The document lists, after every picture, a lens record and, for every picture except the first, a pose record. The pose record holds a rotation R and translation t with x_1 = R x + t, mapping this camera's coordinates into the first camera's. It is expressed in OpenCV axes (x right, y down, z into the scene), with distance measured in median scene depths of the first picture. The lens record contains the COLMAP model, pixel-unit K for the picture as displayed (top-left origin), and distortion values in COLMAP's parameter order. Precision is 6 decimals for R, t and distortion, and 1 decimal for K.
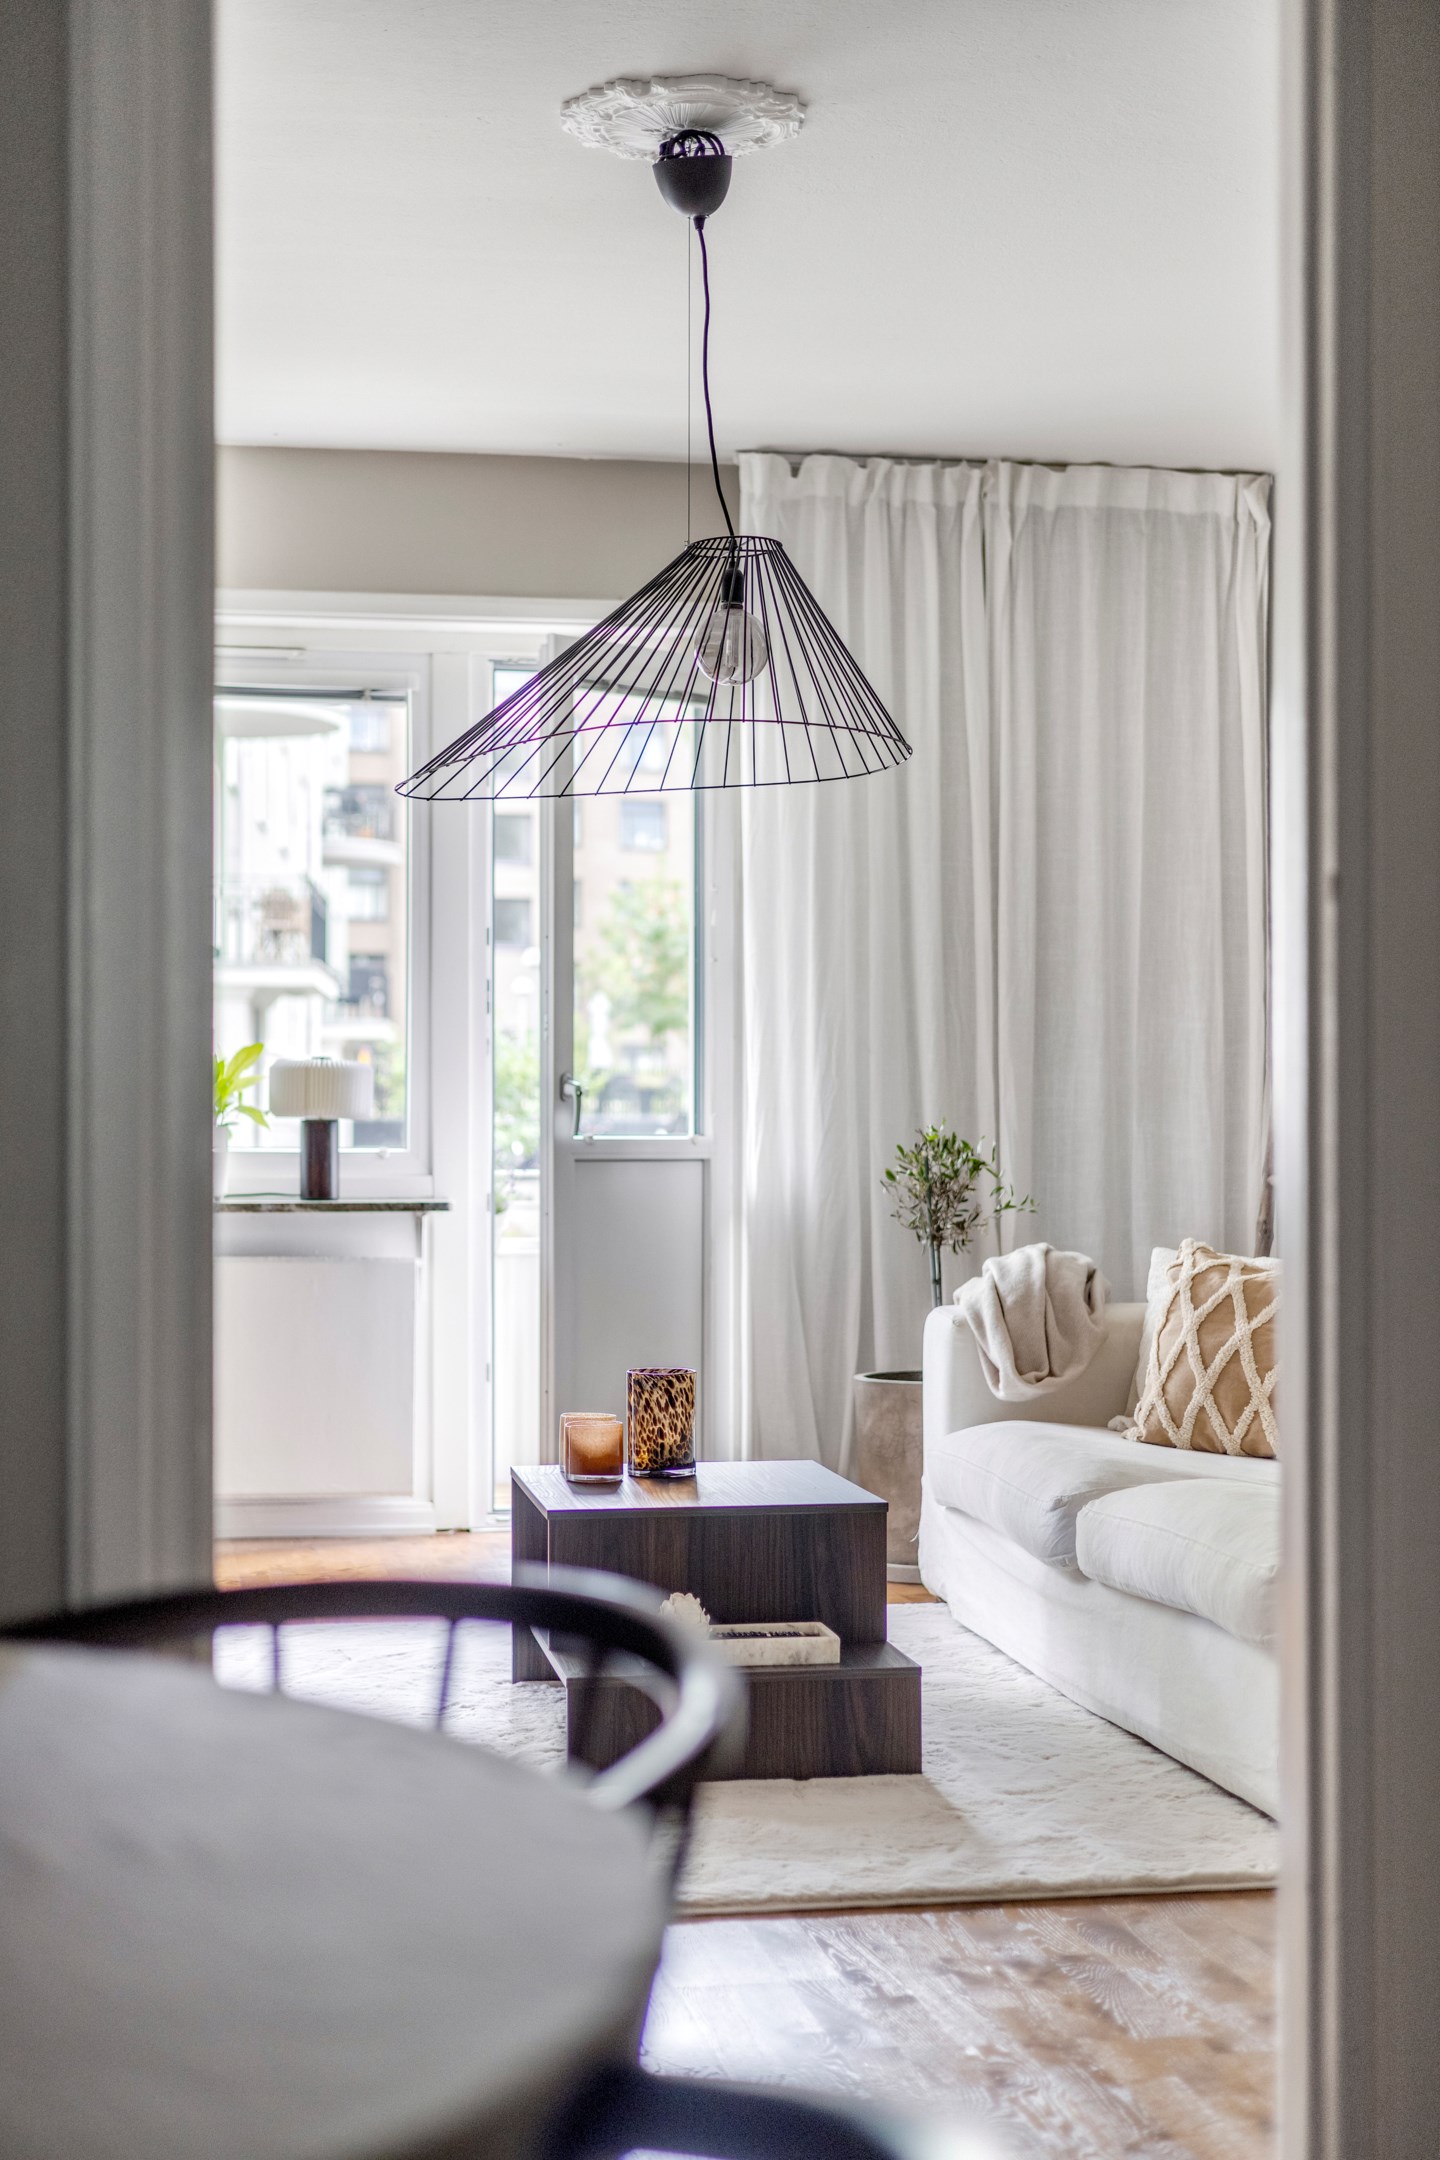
lens RADIAL K [[3094.7, 0, 717.9], [0, 3094.7, 1111.9], [0, 0, 1]] dist [0.009592, 0.056098]
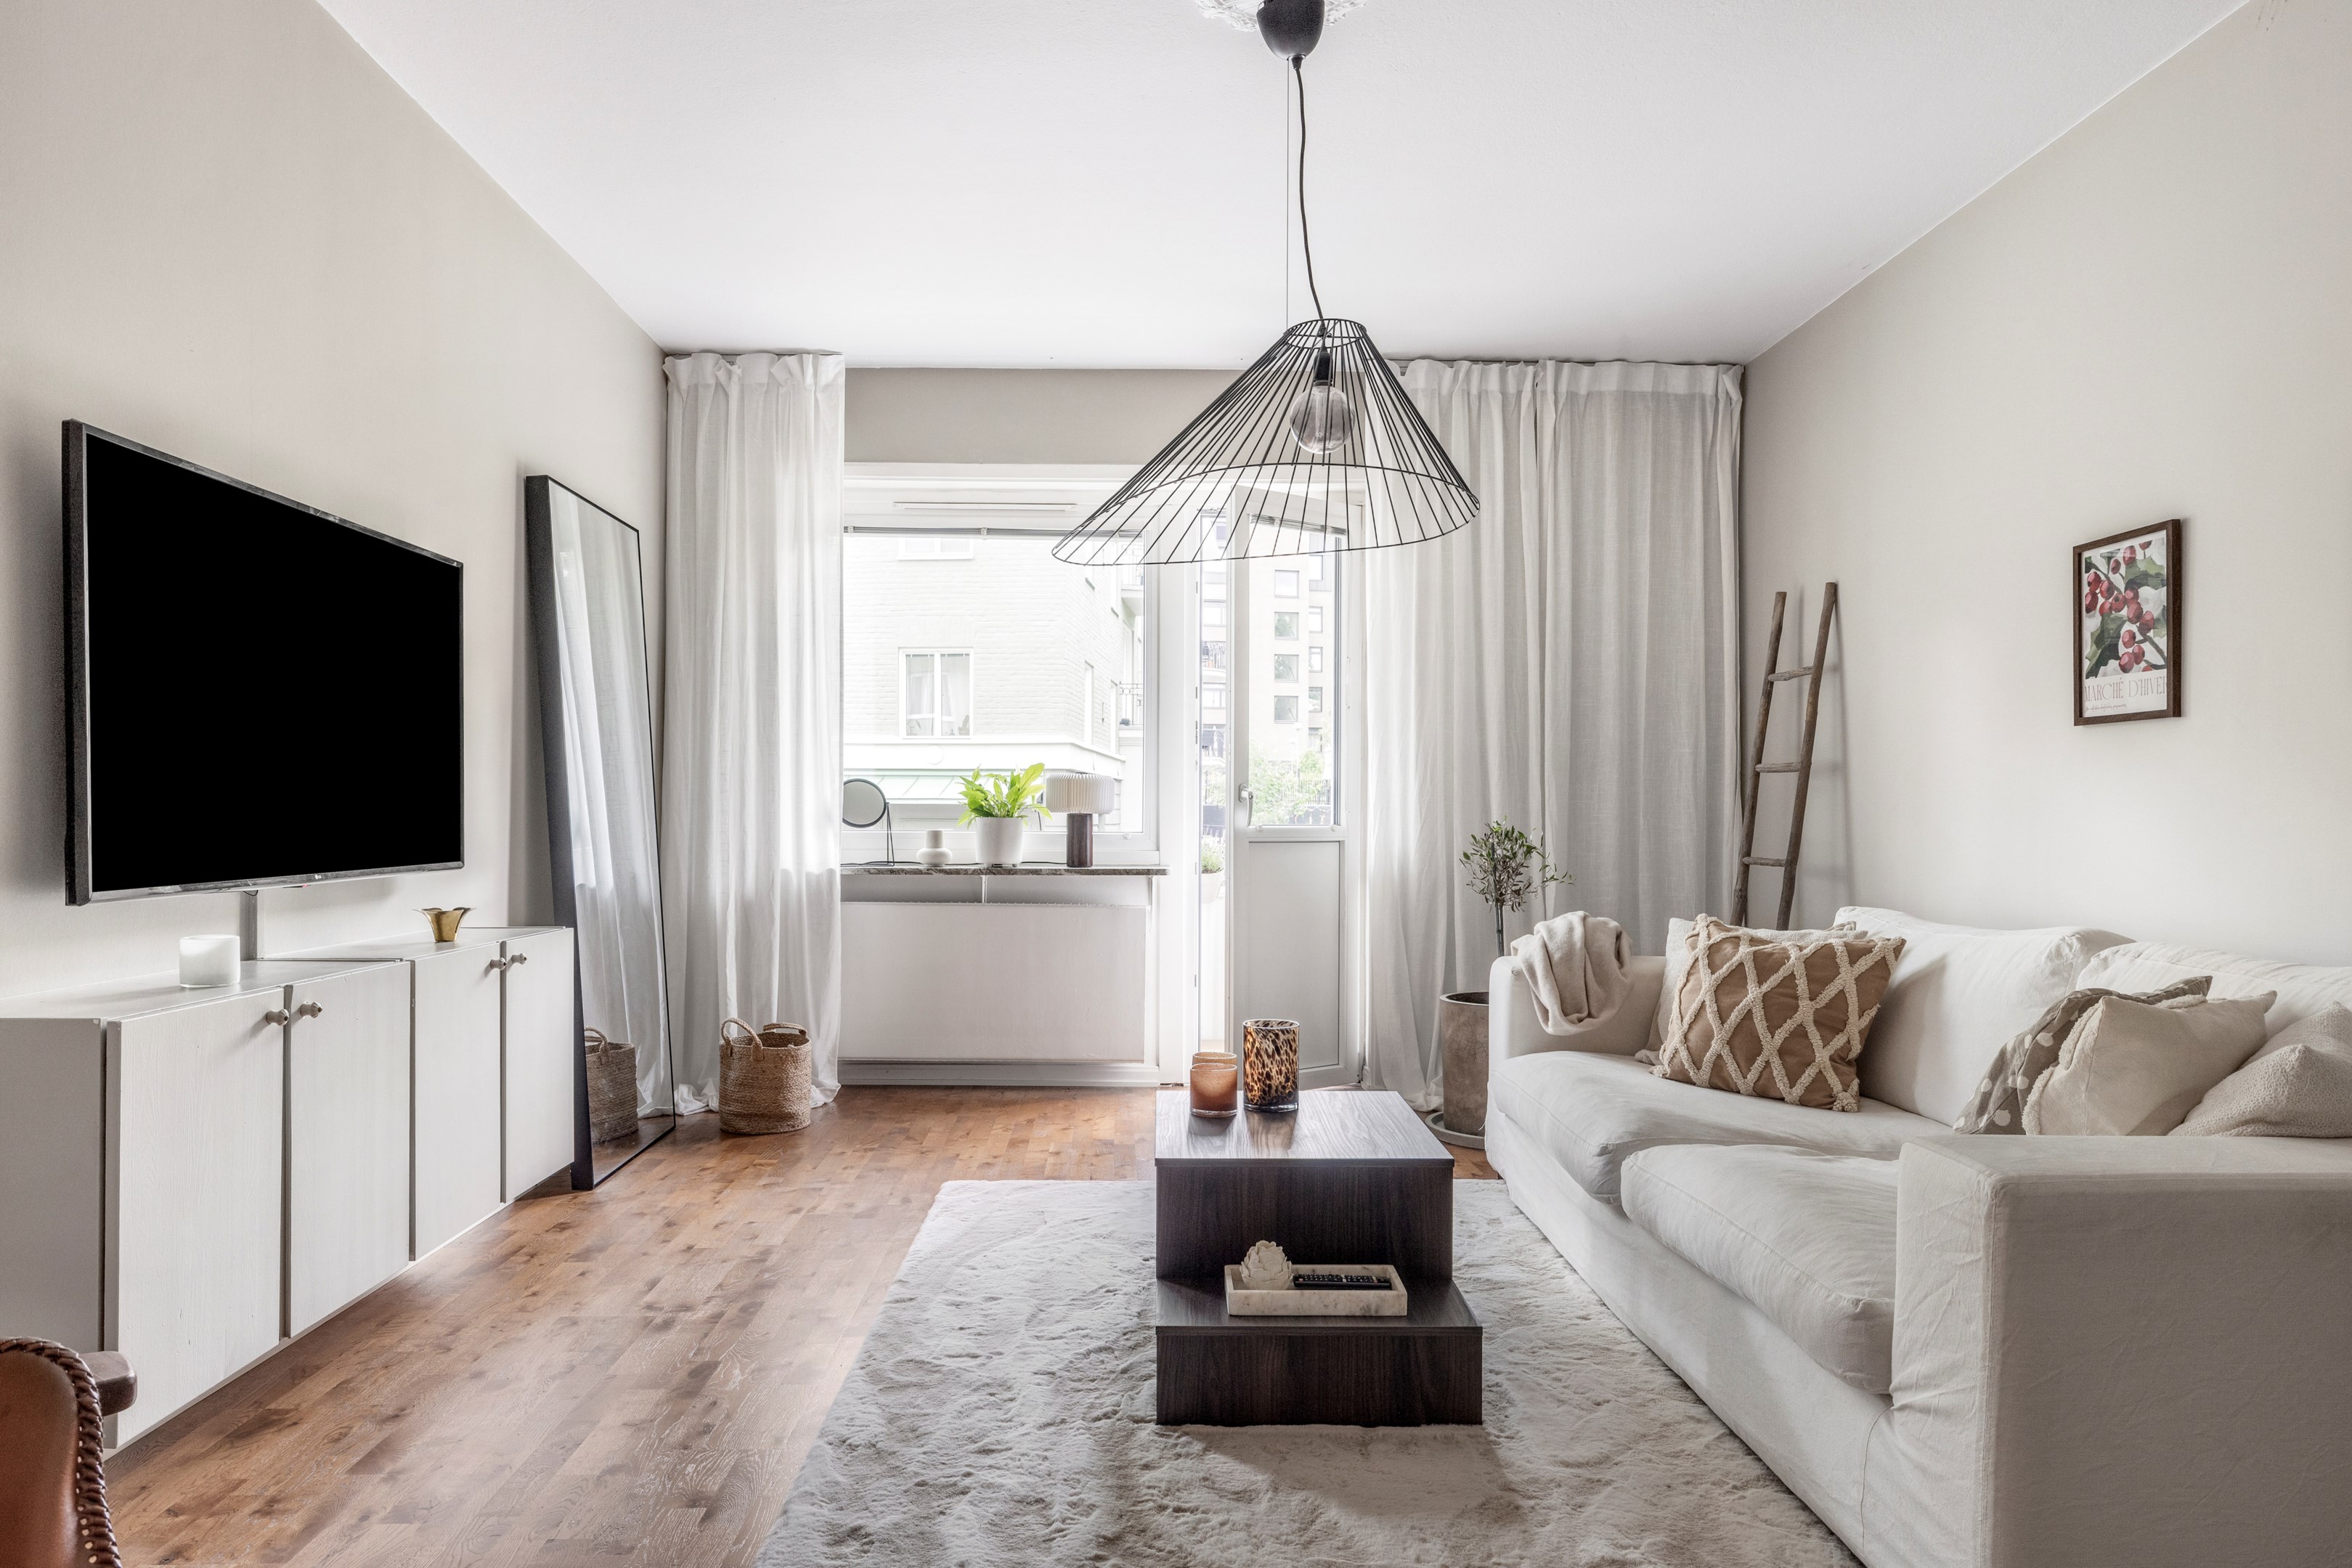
lens RADIAL K [[1475.7, 0, 1146.7], [0, 1475.7, 817.4], [0, 0, 1]] dist [-0.005166, -0.000698]
pose [[0.986407, 0.004737, -0.164251, 0.022876], [-0.003001, 0.999937, 0.010817, -0.003974], [0.164292, -0.010177, 0.986359, 0.320186]]
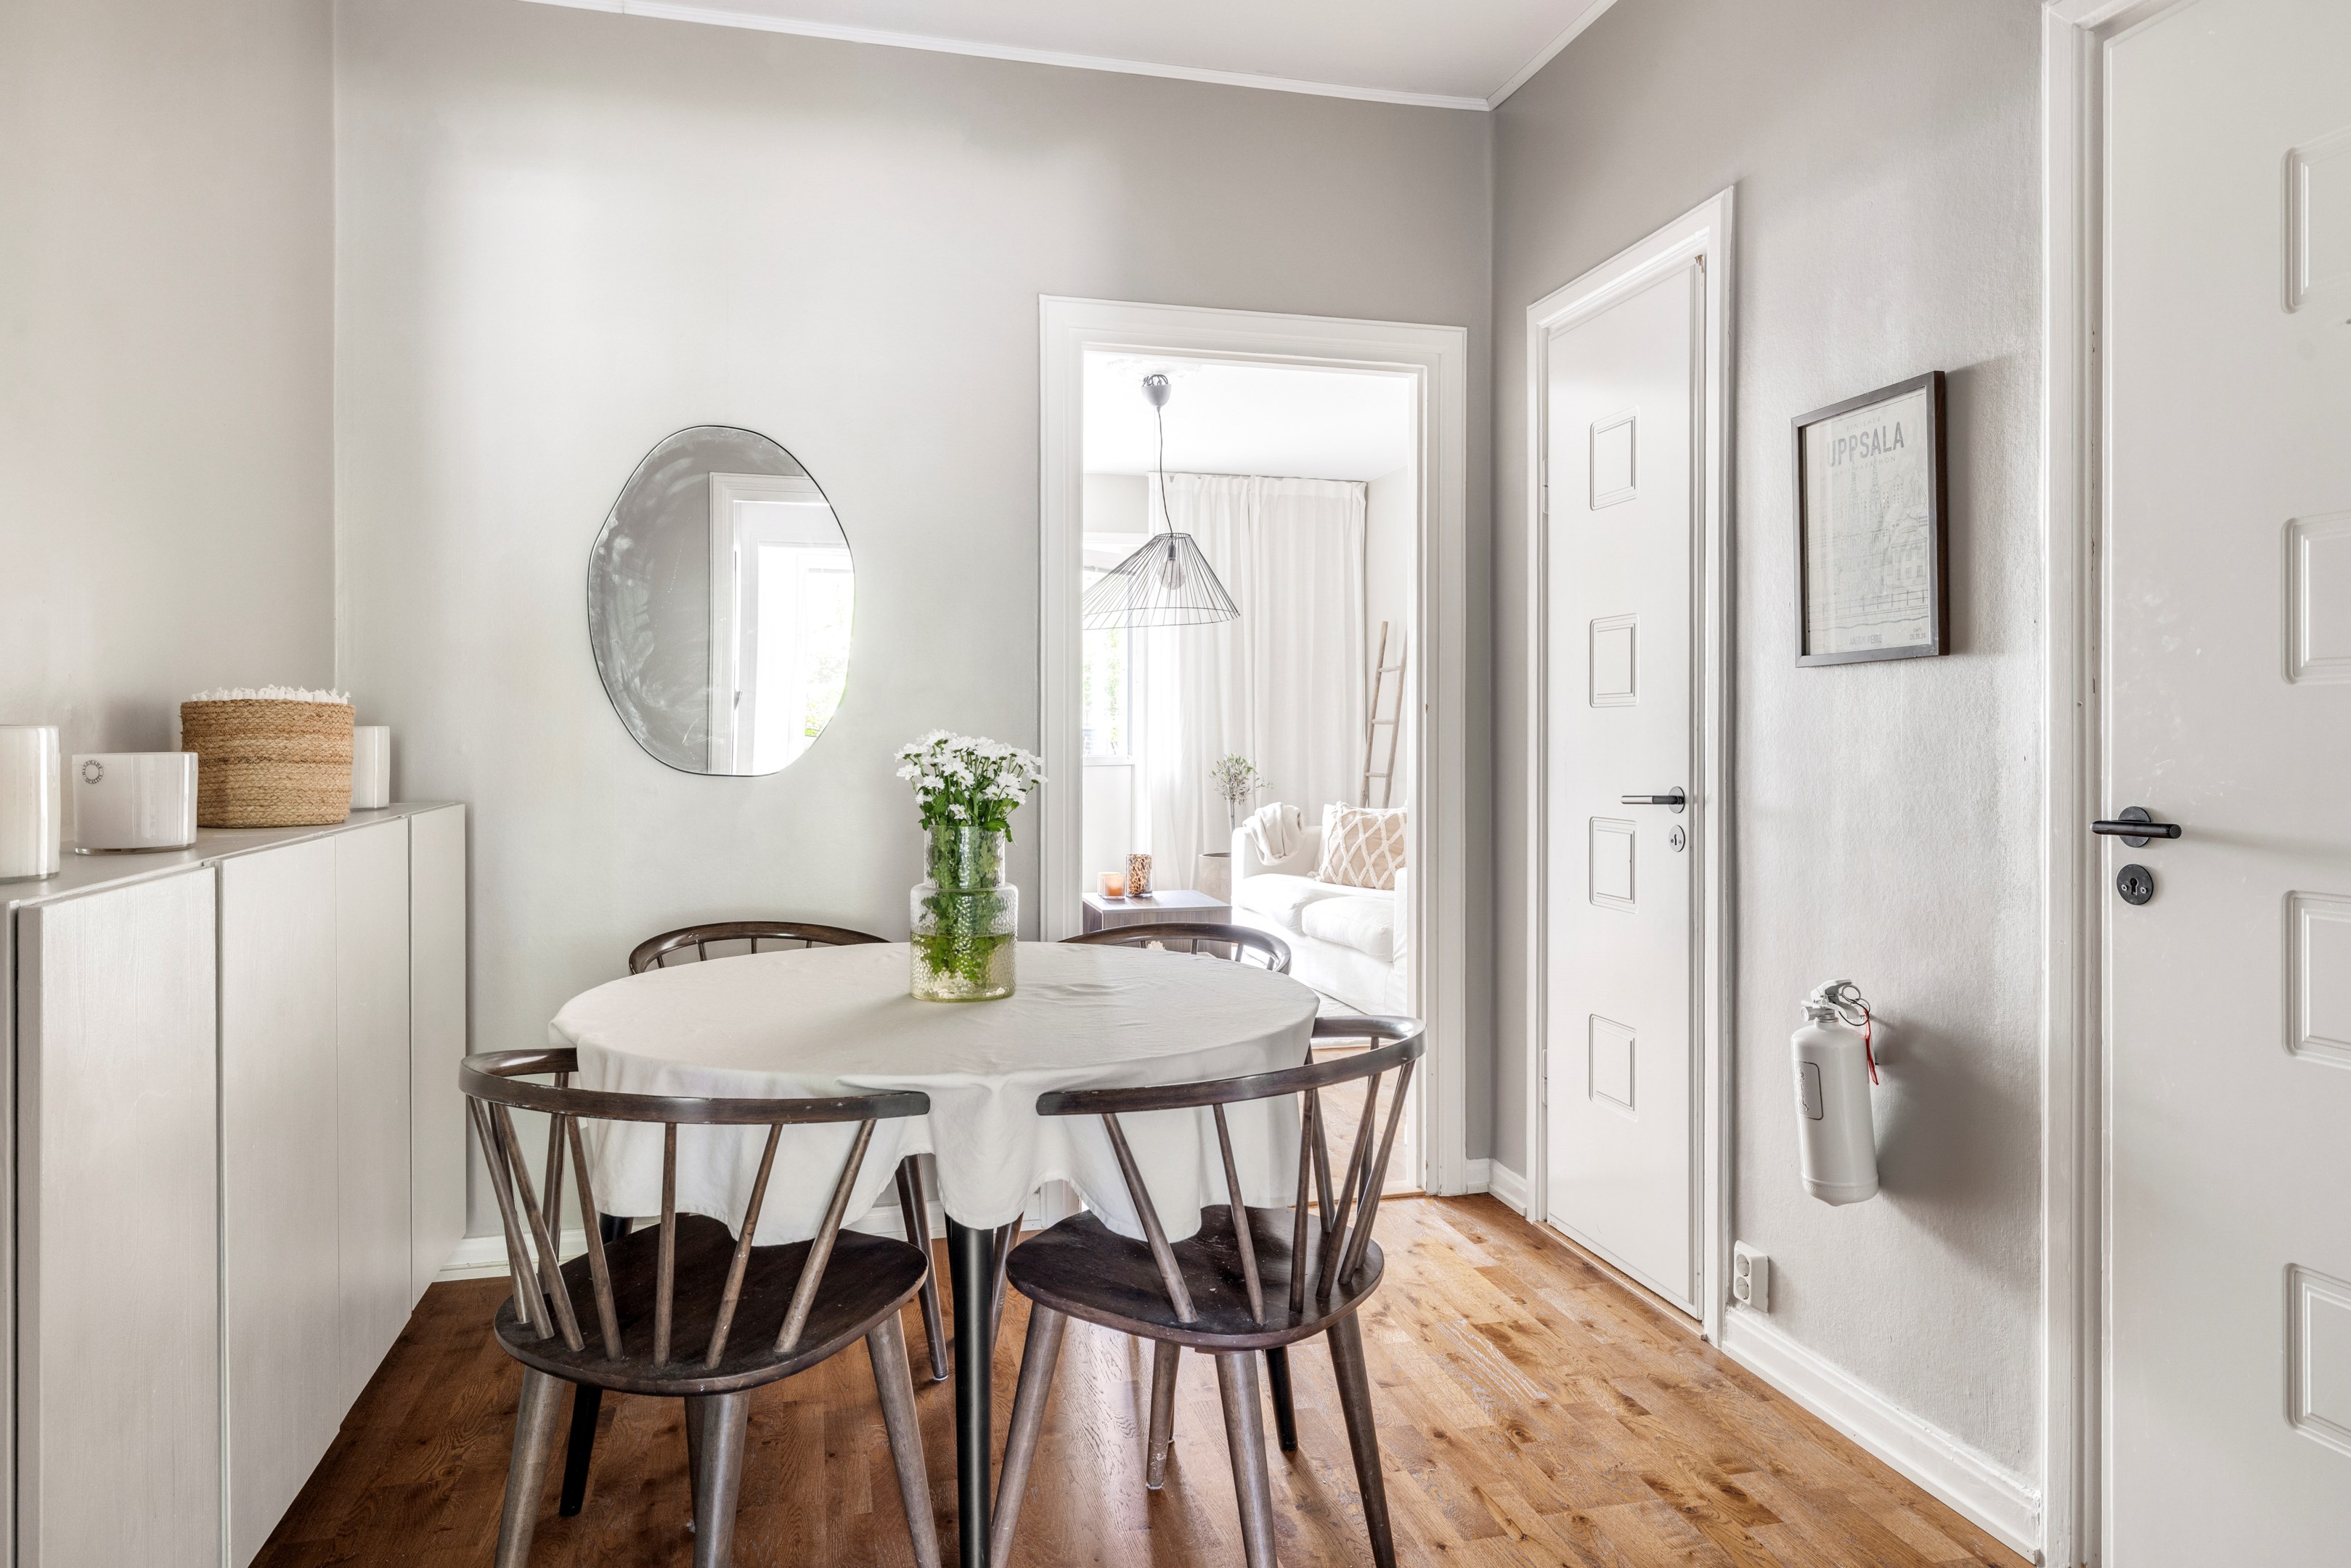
lens RADIAL K [[1497.7, 0, 1204.0], [0, 1497.7, 735.2], [0, 0, 1]] dist [0.001341, -0.000125]
pose [[0.996162, 0.001294, 0.087514, -0.056735], [-0.002100, 0.999956, 0.009118, -0.020644], [-0.087499, -0.009267, 0.996122, -0.179085]]
